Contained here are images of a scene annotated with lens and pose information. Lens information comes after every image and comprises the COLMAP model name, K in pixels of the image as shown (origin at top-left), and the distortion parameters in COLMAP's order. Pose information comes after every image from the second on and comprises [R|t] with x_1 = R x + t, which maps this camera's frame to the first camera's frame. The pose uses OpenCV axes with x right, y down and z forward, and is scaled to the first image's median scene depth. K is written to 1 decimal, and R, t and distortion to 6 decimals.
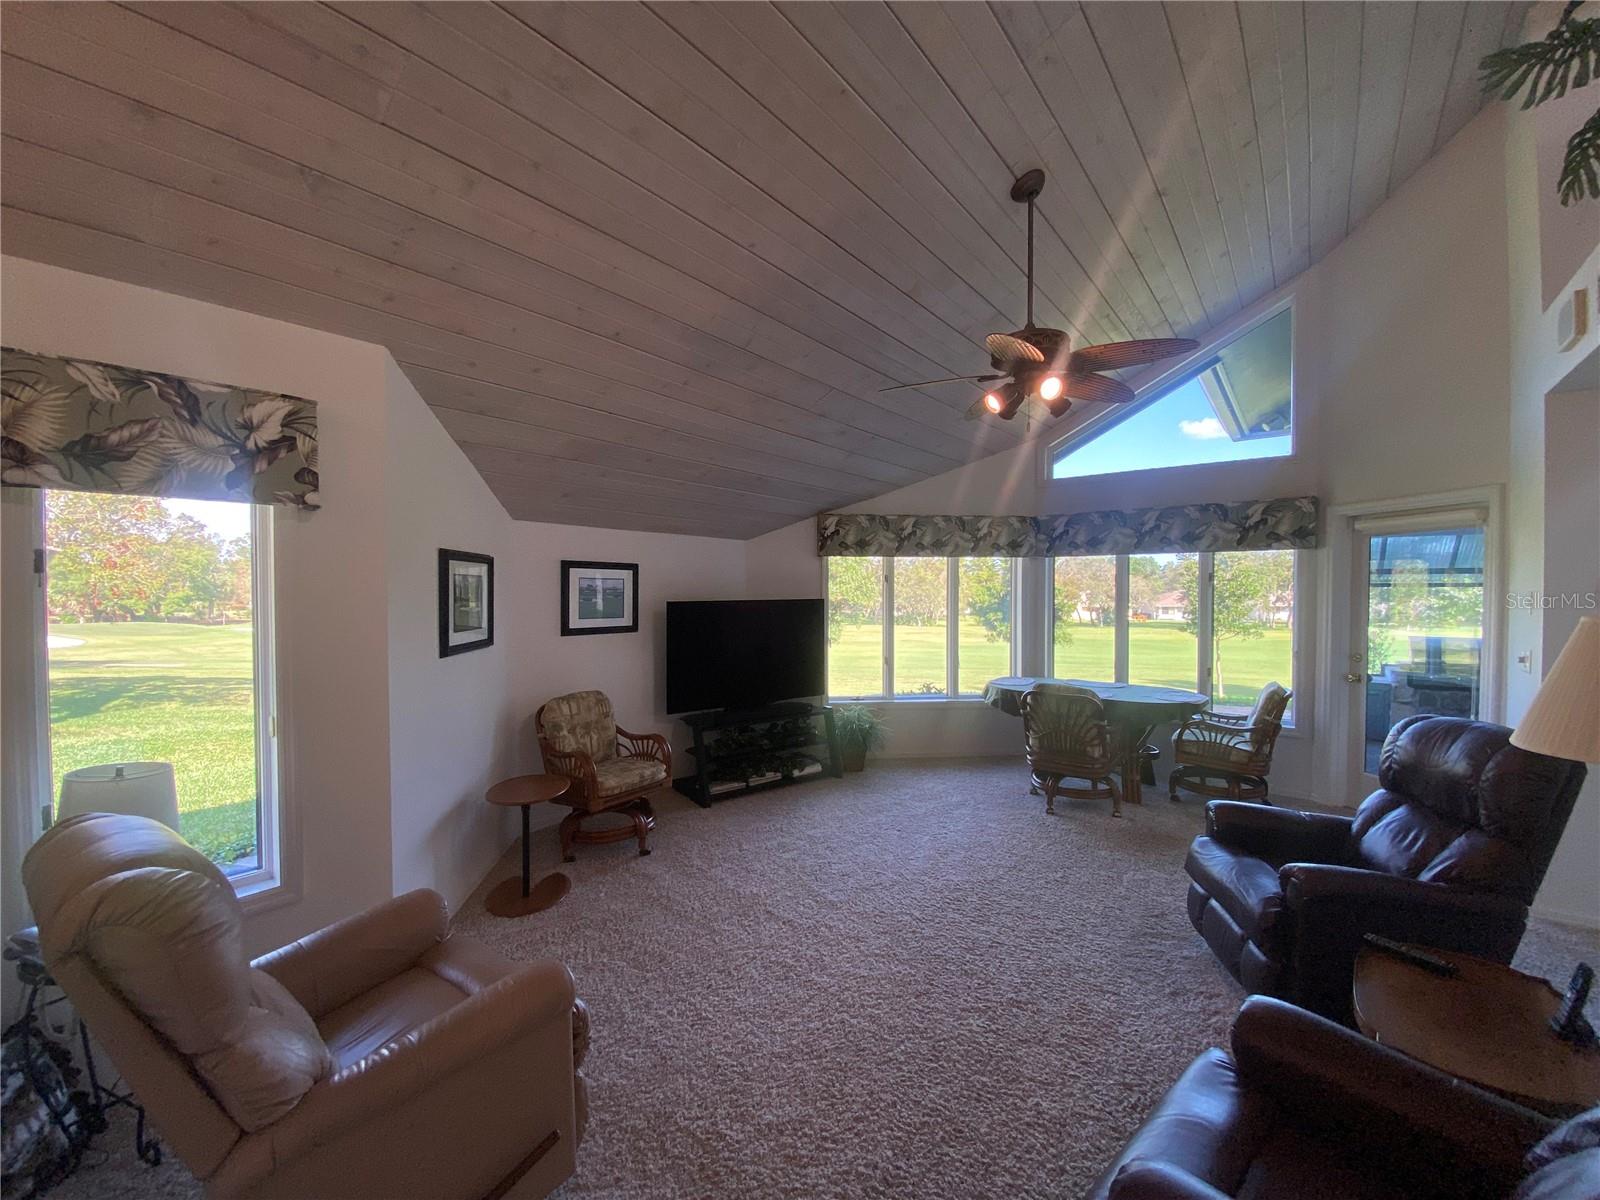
lens RADIAL K [[640.4, 0, 794.3], [0, 640.4, 601.5], [0, 0, 1]] dist [0.034695, -0.025029]
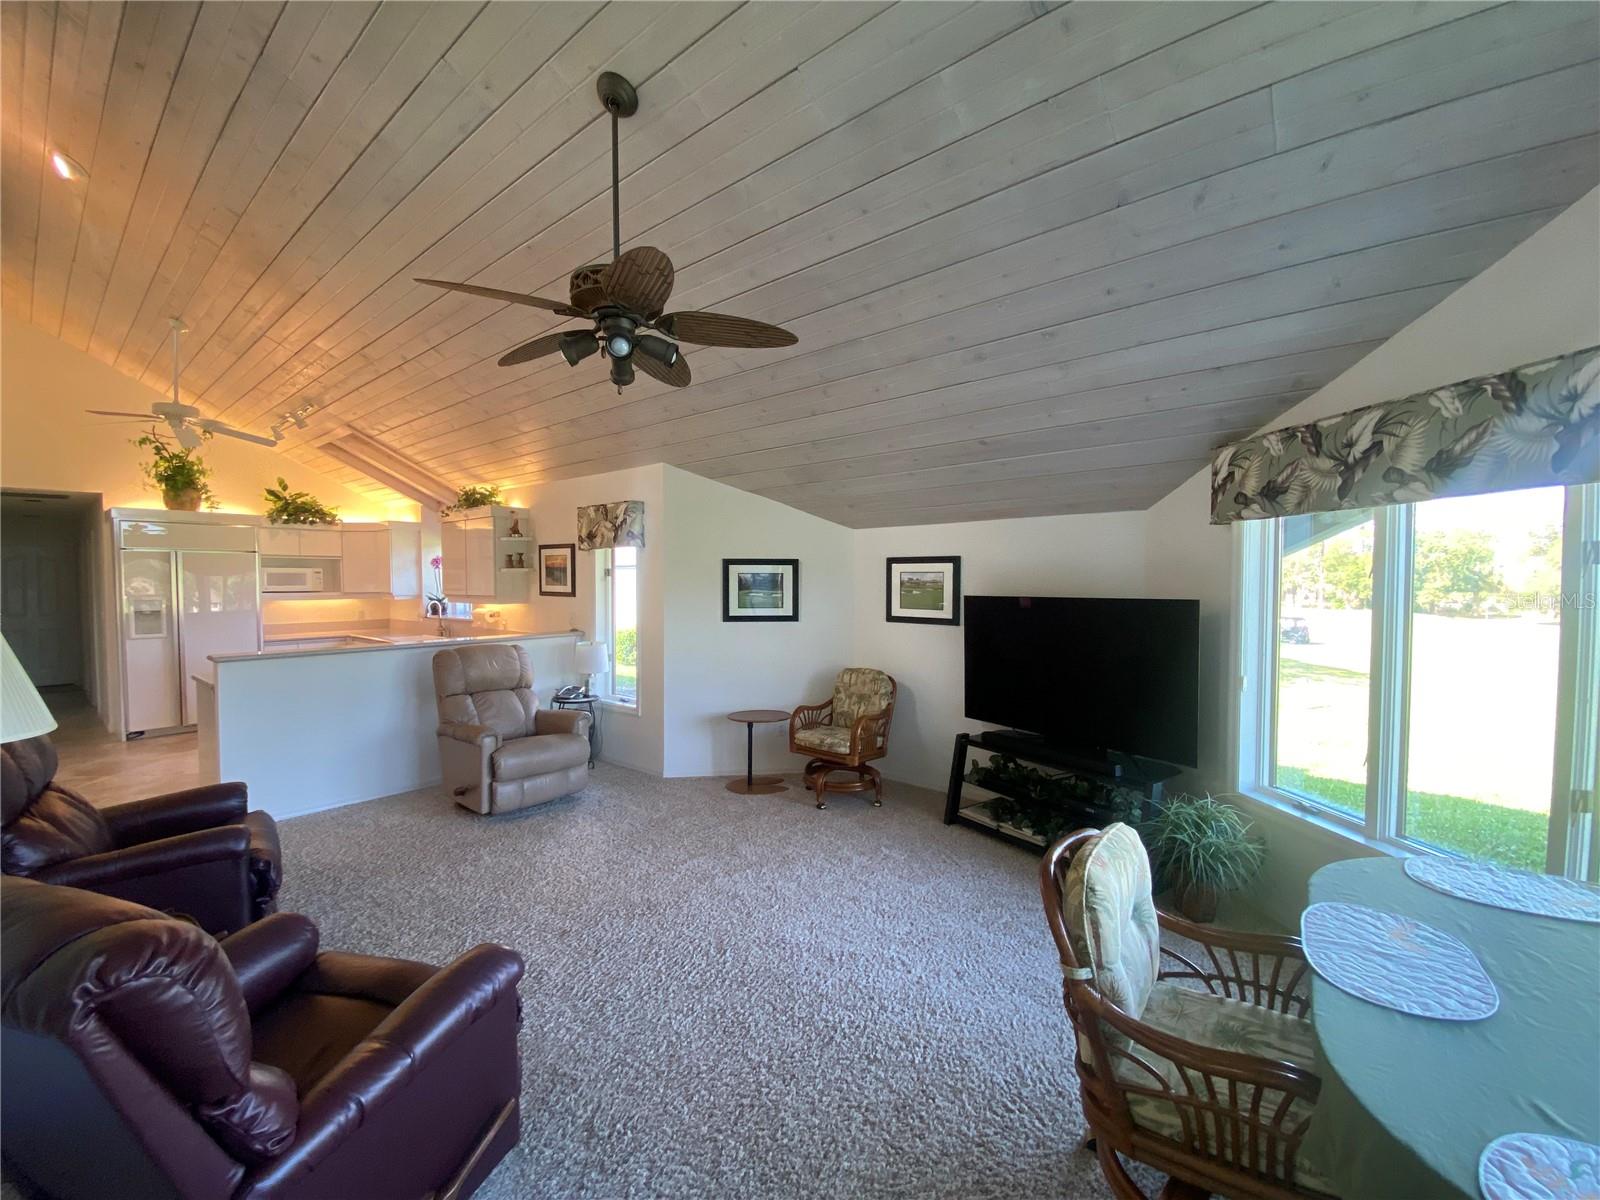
lens RADIAL K [[649.4, 0, 795.0], [0, 649.4, 601.3], [0, 0, 1]] dist [0.024346, -0.022697]
pose [[-0.009541, 0.032475, -0.999427, 0.757845], [-0.018048, 0.999304, 0.032644, -0.017446], [0.999792, 0.018349, -0.008948, 0.775755]]
